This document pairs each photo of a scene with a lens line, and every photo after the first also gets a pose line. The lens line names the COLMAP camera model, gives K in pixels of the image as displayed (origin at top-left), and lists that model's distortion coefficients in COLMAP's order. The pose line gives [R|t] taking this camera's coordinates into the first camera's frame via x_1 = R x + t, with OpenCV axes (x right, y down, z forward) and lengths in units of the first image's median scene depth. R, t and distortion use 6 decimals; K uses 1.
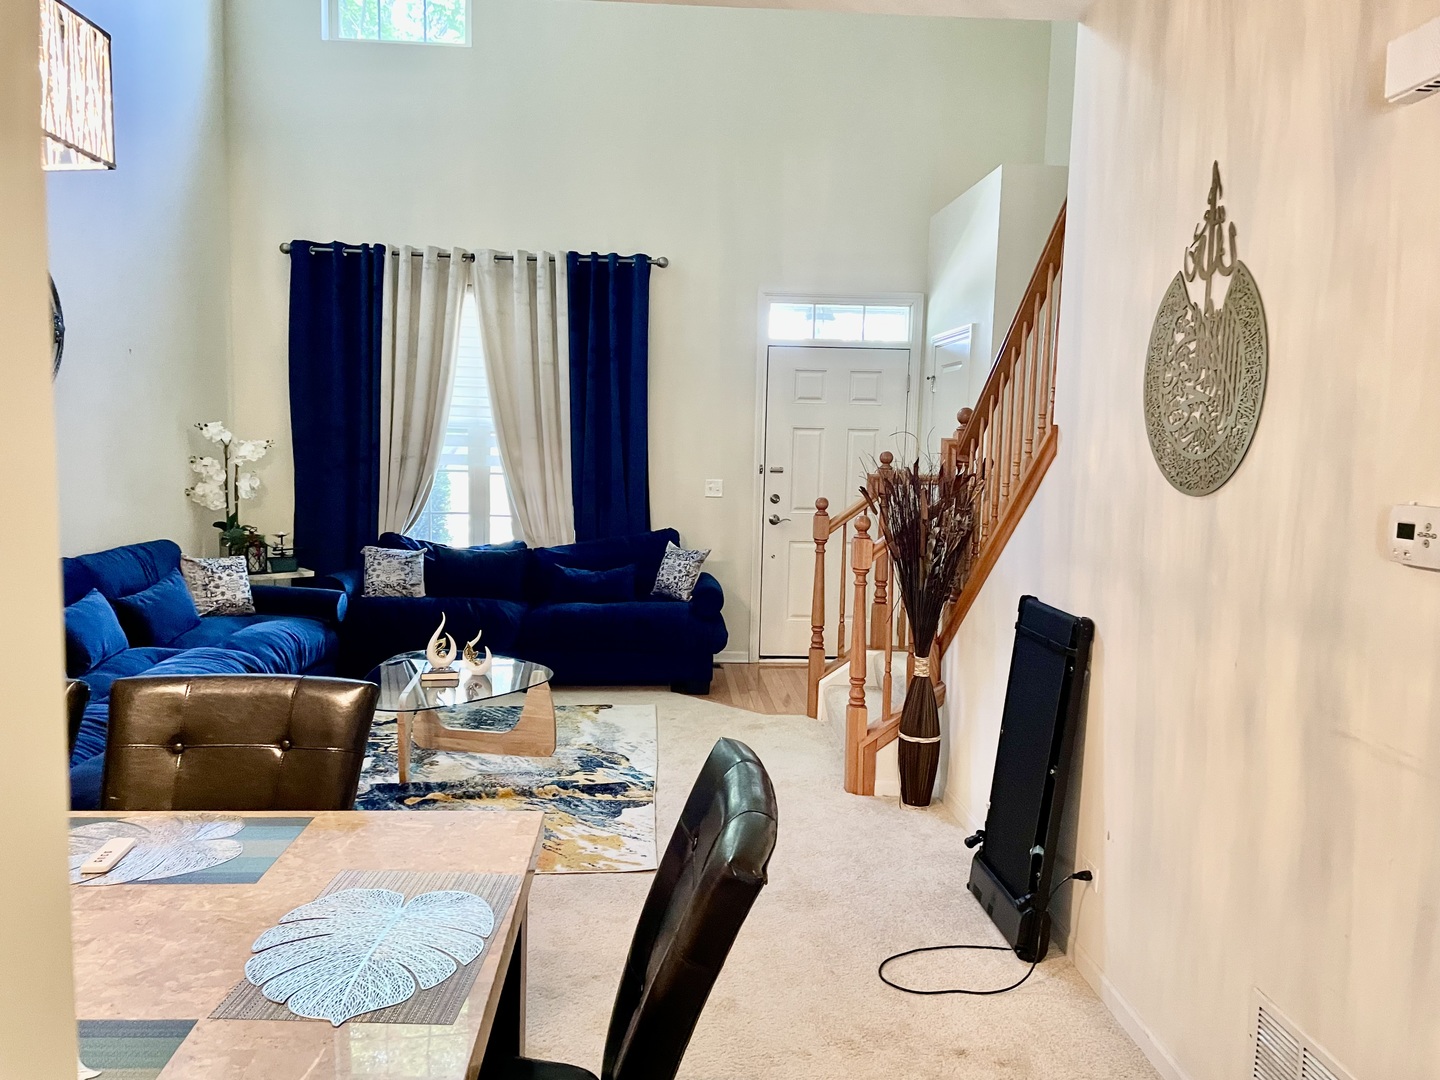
lens RADIAL K [[1104.2, 0, 717.7], [0, 1104.2, 537.8], [0, 0, 1]] dist [0.085917, -0.115257]
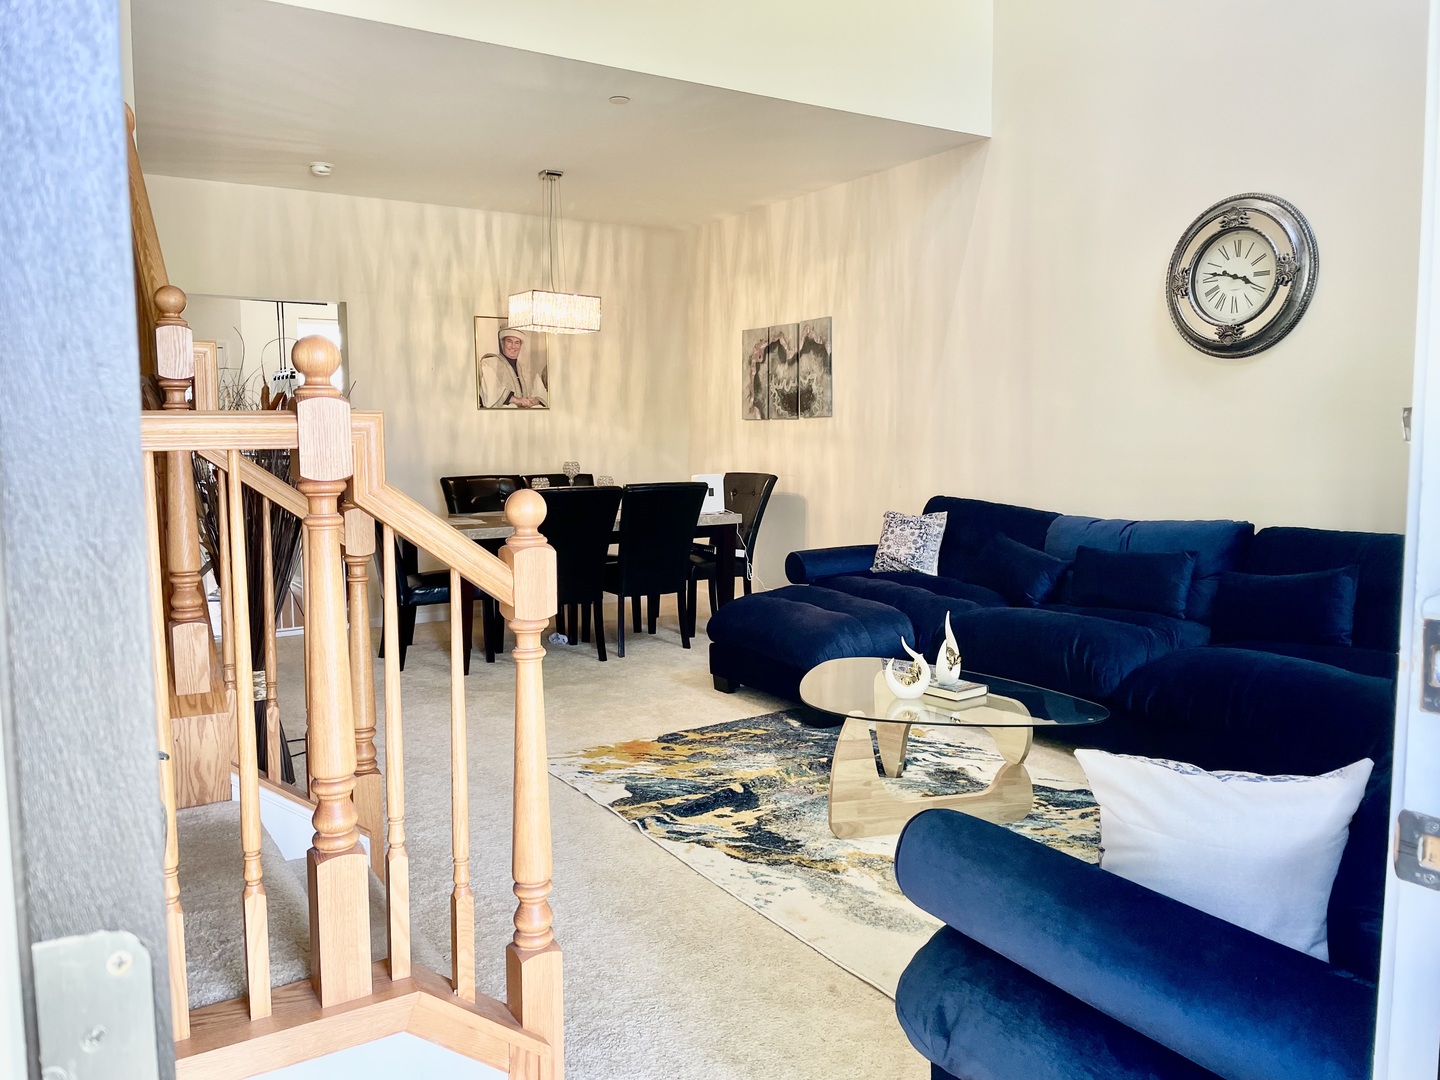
lens RADIAL K [[1104.2, 0, 729.6], [0, 1104.2, 535.9], [0, 0, 1]] dist [0.085917, -0.115257]
pose [[-0.876187, 0.021694, -0.481483, 0.227473], [-0.065069, 0.984516, 0.162770, -0.089197], [0.477559, 0.173947, -0.861208, 1.512824]]
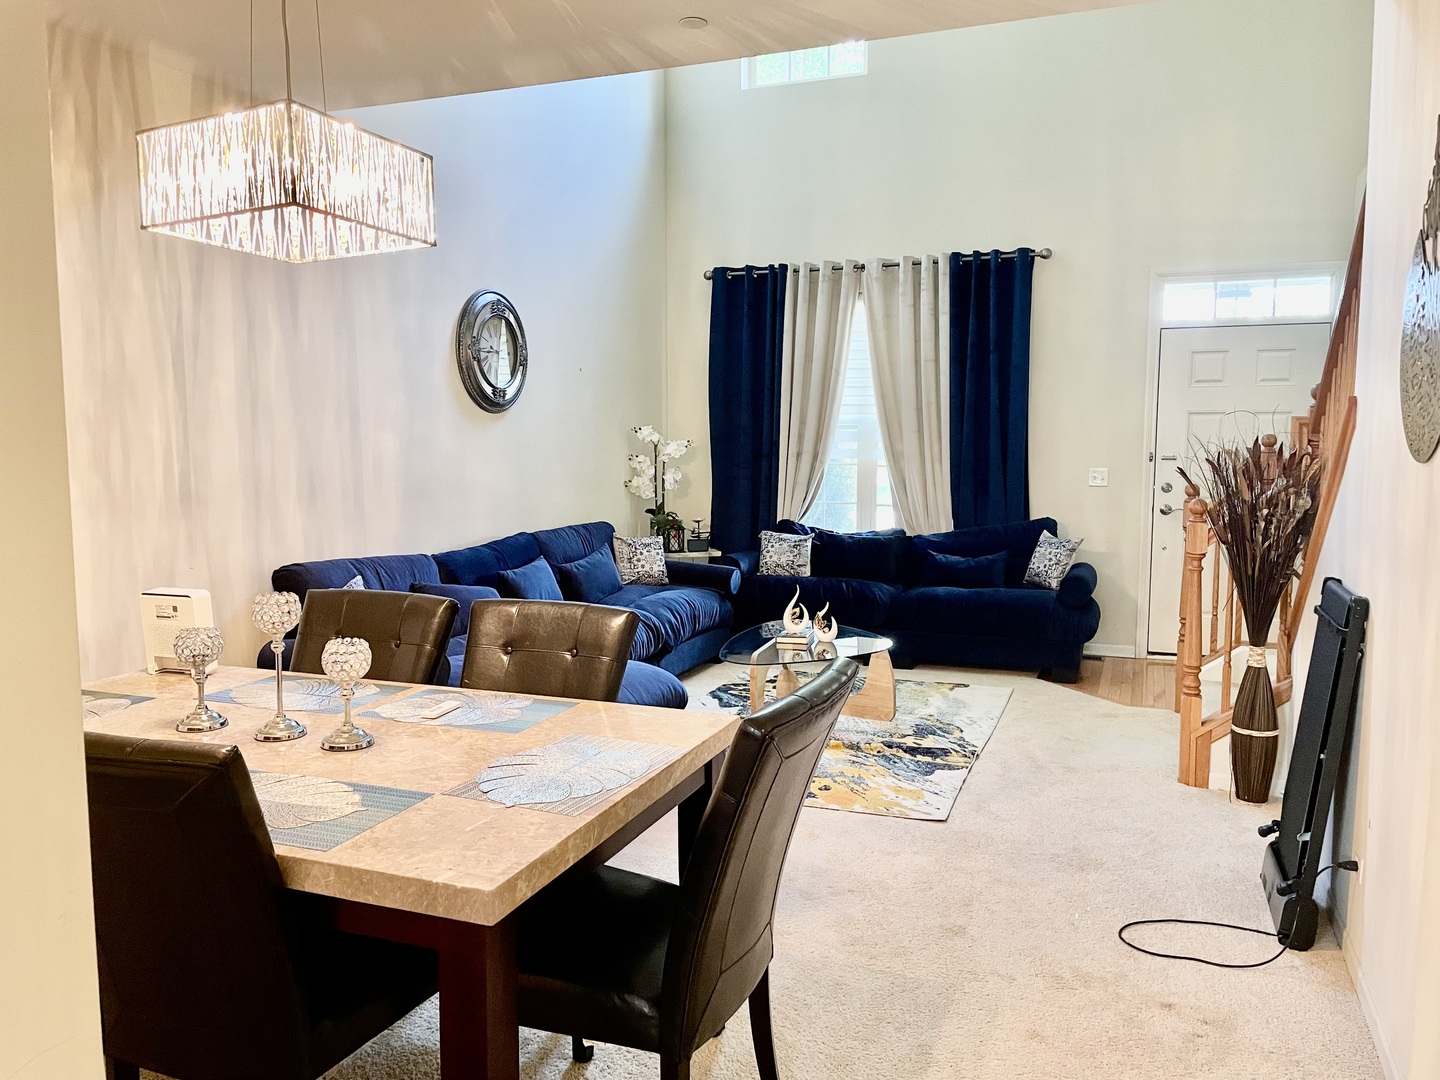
lens RADIAL K [[1104.2, 0, 699.7], [0, 1104.2, 531.5], [0, 0, 1]] dist [0.085917, -0.115257]
pose [[0.904402, 0.013030, -0.426483, 0.141307], [-0.016211, 0.999861, -0.003828, 0.017974], [0.426374, 0.010376, 0.904487, -0.065835]]
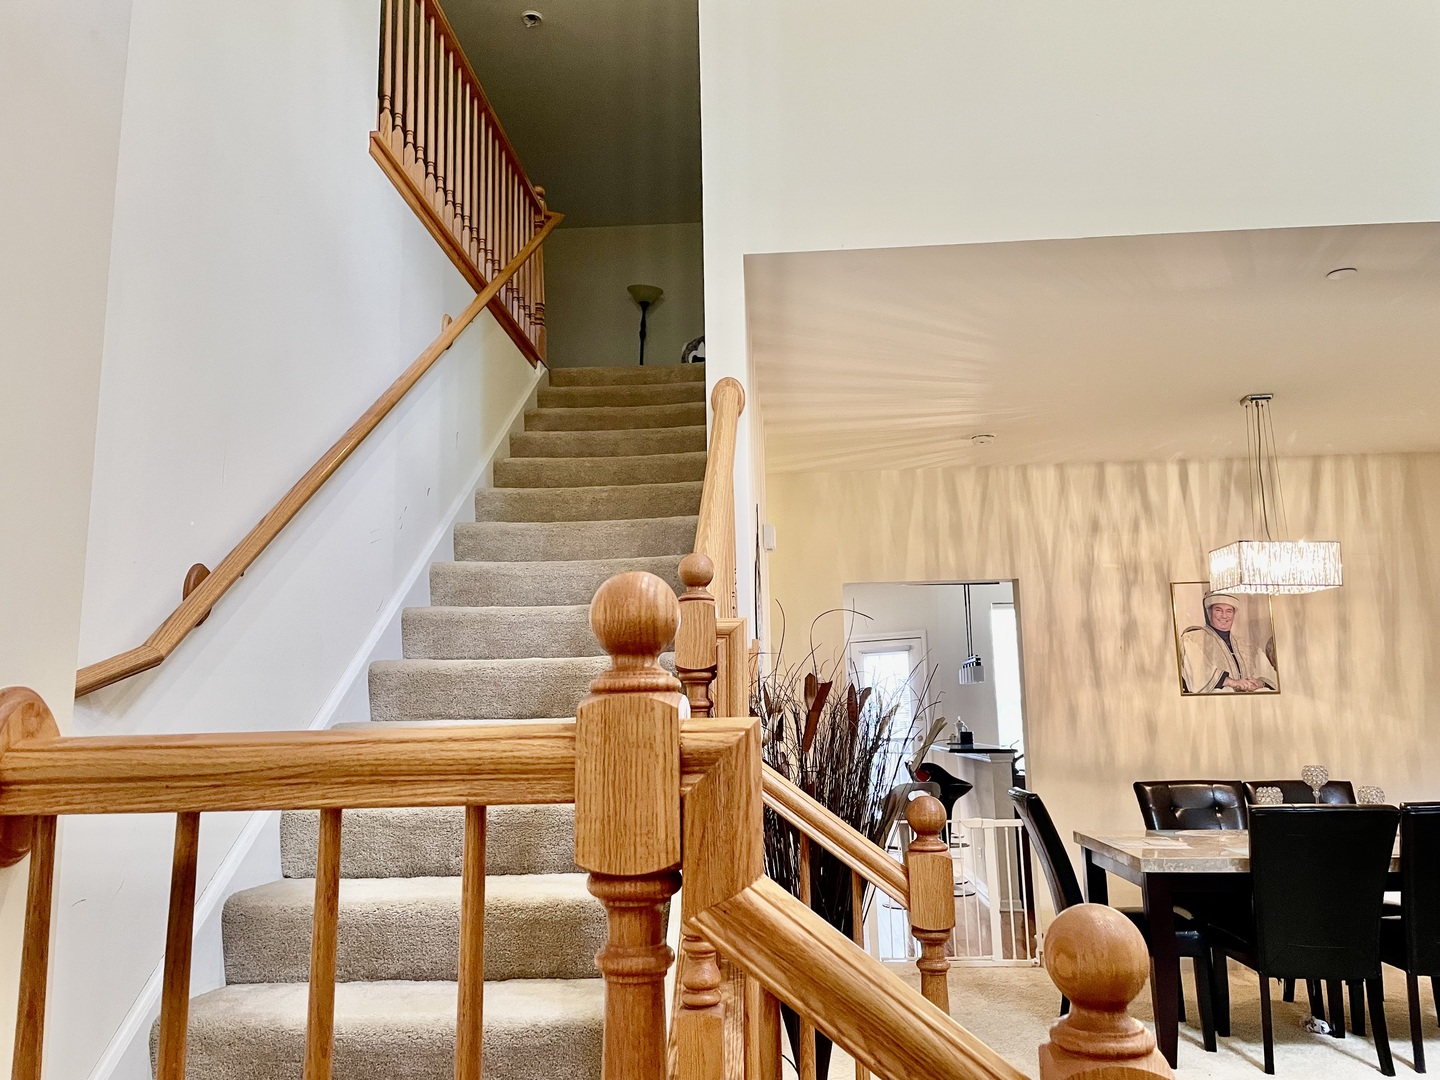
lens RADIAL K [[1104.2, 0, 724.6], [0, 1104.2, 535.2], [0, 0, 1]] dist [0.085917, -0.115257]
pose [[-0.991768, 0.006672, 0.127871, 0.152370], [-0.002413, 0.997490, -0.070763, -0.079897], [-0.128022, -0.070489, -0.989263, 1.345179]]
